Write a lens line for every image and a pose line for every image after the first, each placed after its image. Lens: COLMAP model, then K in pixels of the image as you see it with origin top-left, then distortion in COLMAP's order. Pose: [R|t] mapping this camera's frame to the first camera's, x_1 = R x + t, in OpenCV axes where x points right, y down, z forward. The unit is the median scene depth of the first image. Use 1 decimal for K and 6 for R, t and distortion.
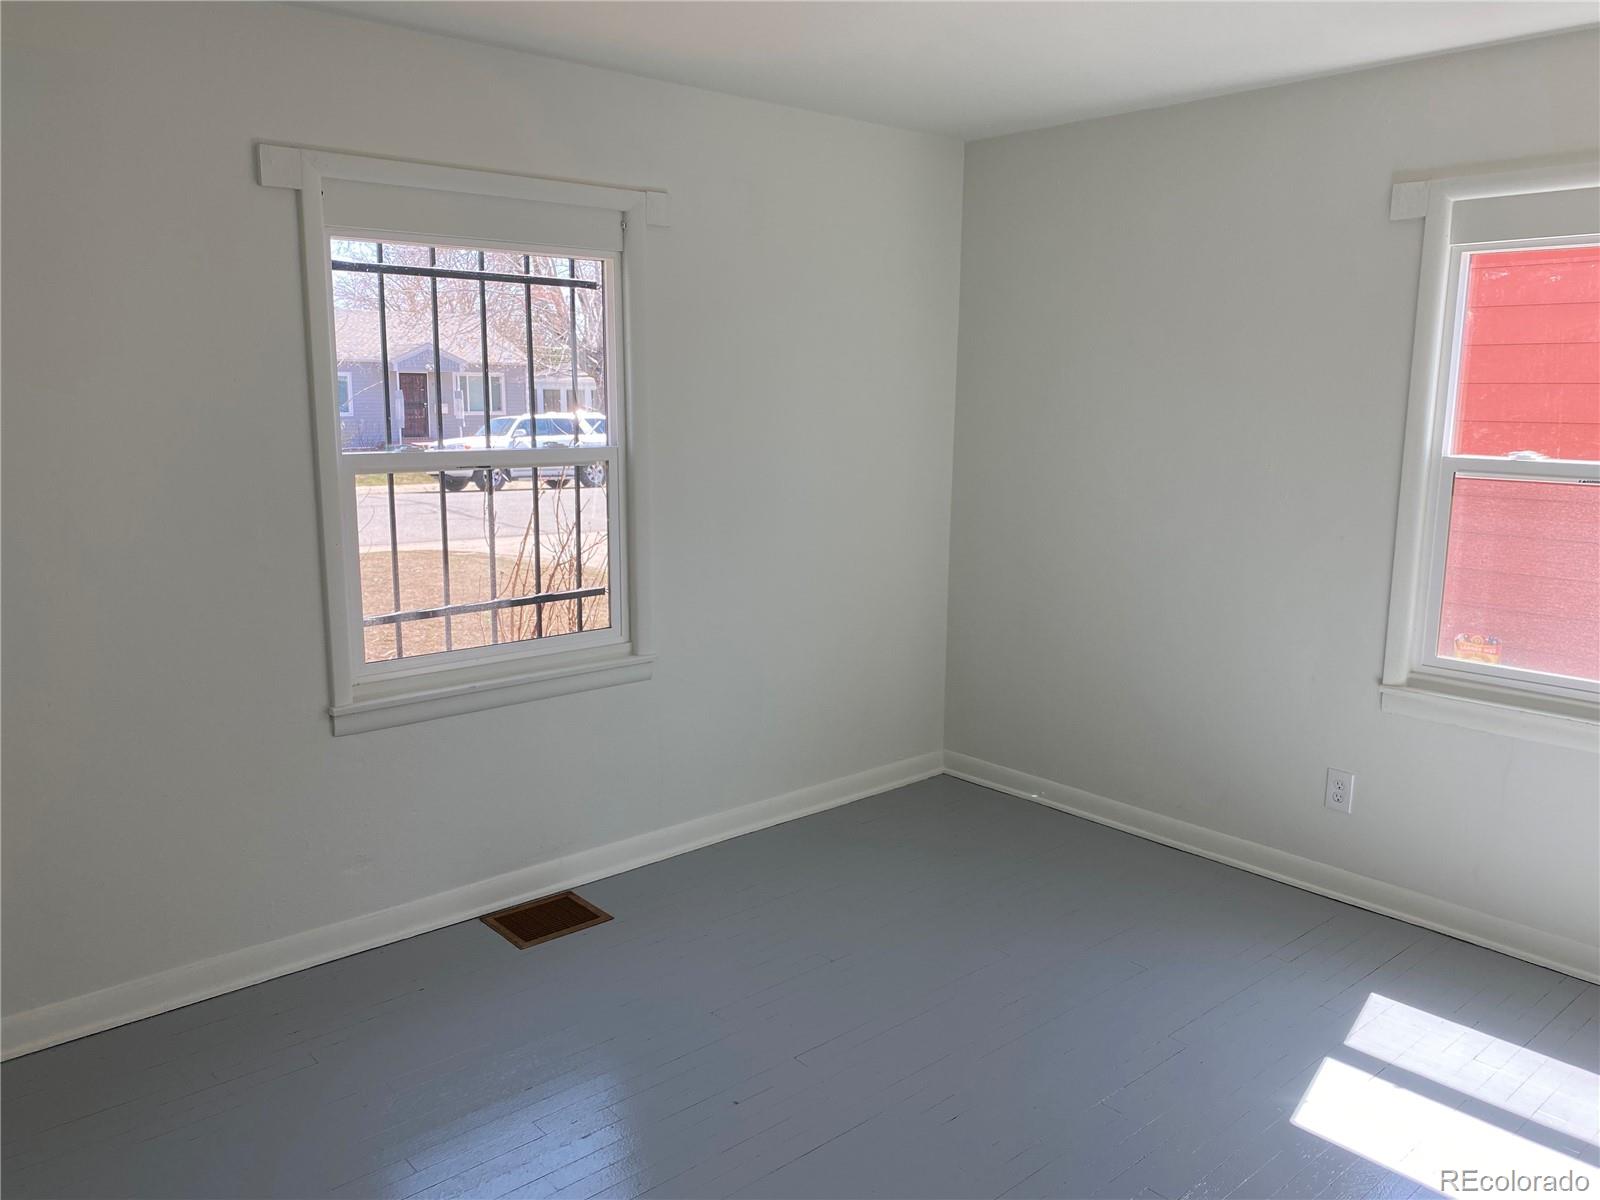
lens RADIAL K [[1248.4, 0, 801.5], [0, 1248.4, 596.6], [0, 0, 1]] dist [0.053978, -0.059287]
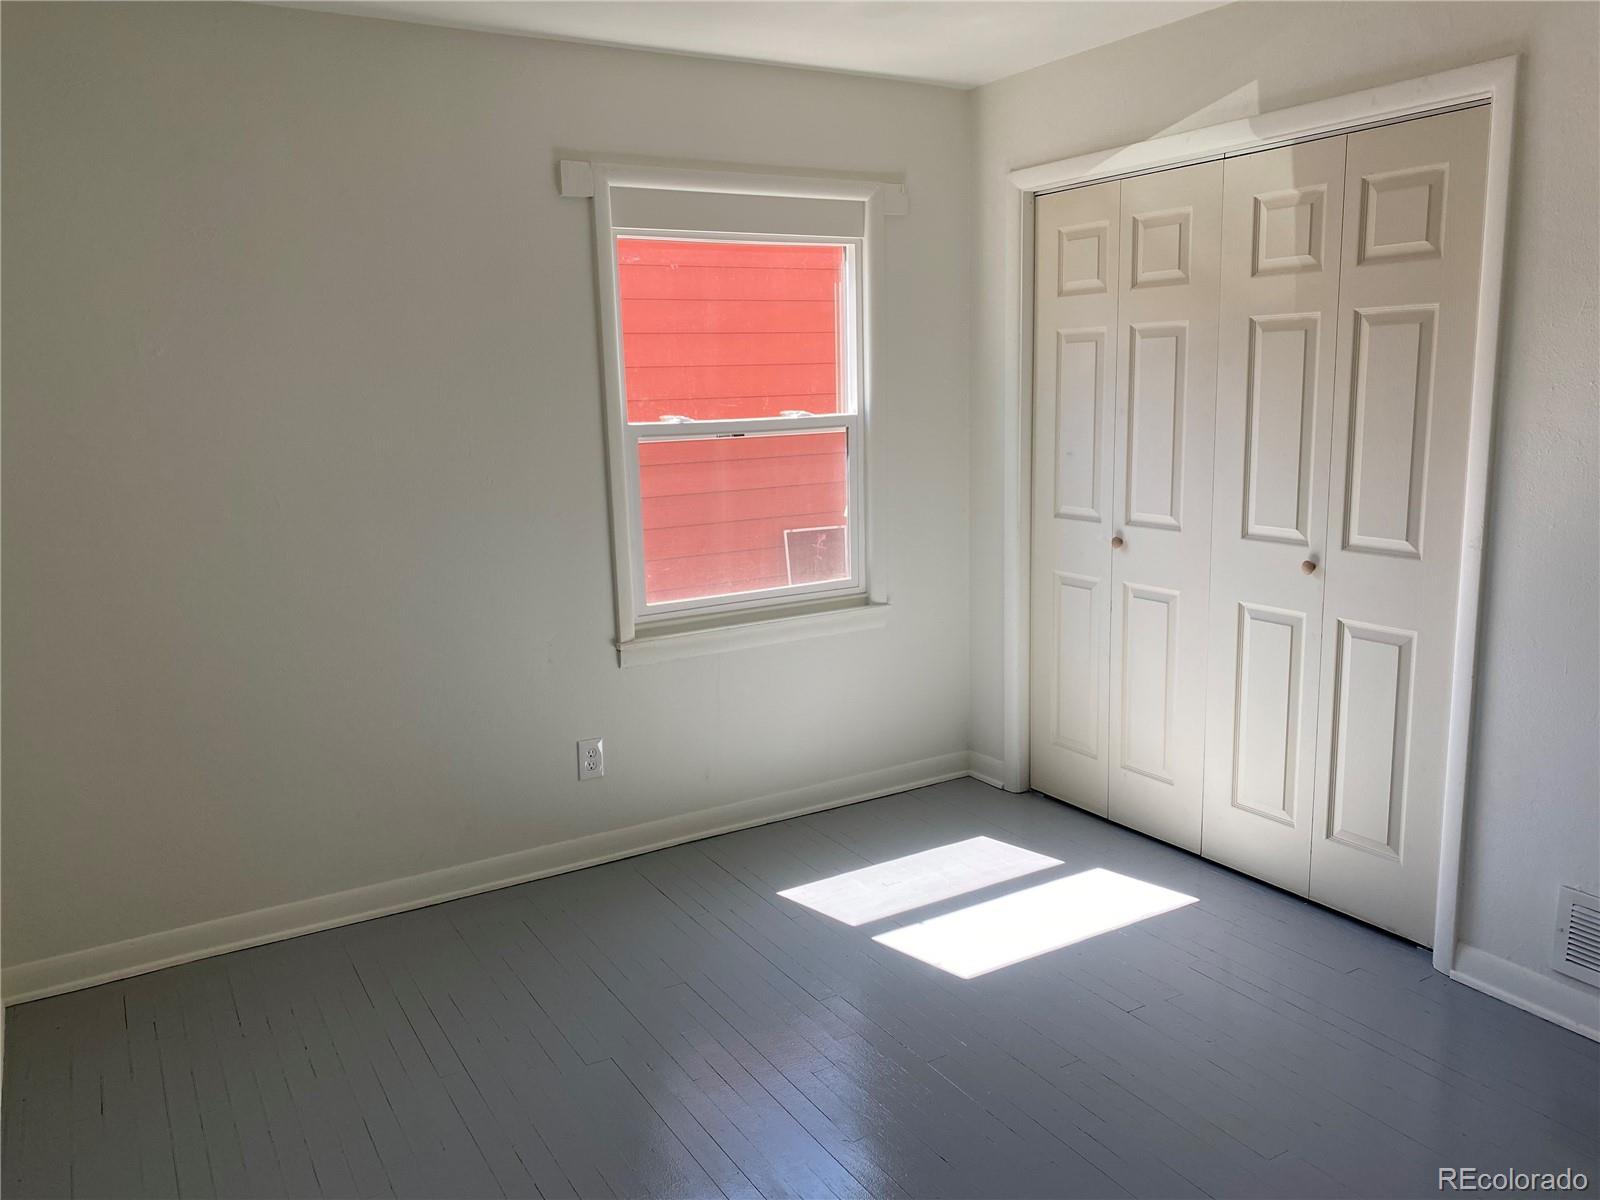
lens RADIAL K [[1248.4, 0, 799.5], [0, 1248.4, 597.1], [0, 0, 1]] dist [0.053978, -0.059287]
pose [[0.157172, -0.188358, 0.969442, -0.553724], [0.188227, 0.969361, 0.157826, -0.110979], [-0.969468, 0.157669, 0.187811, 0.687889]]
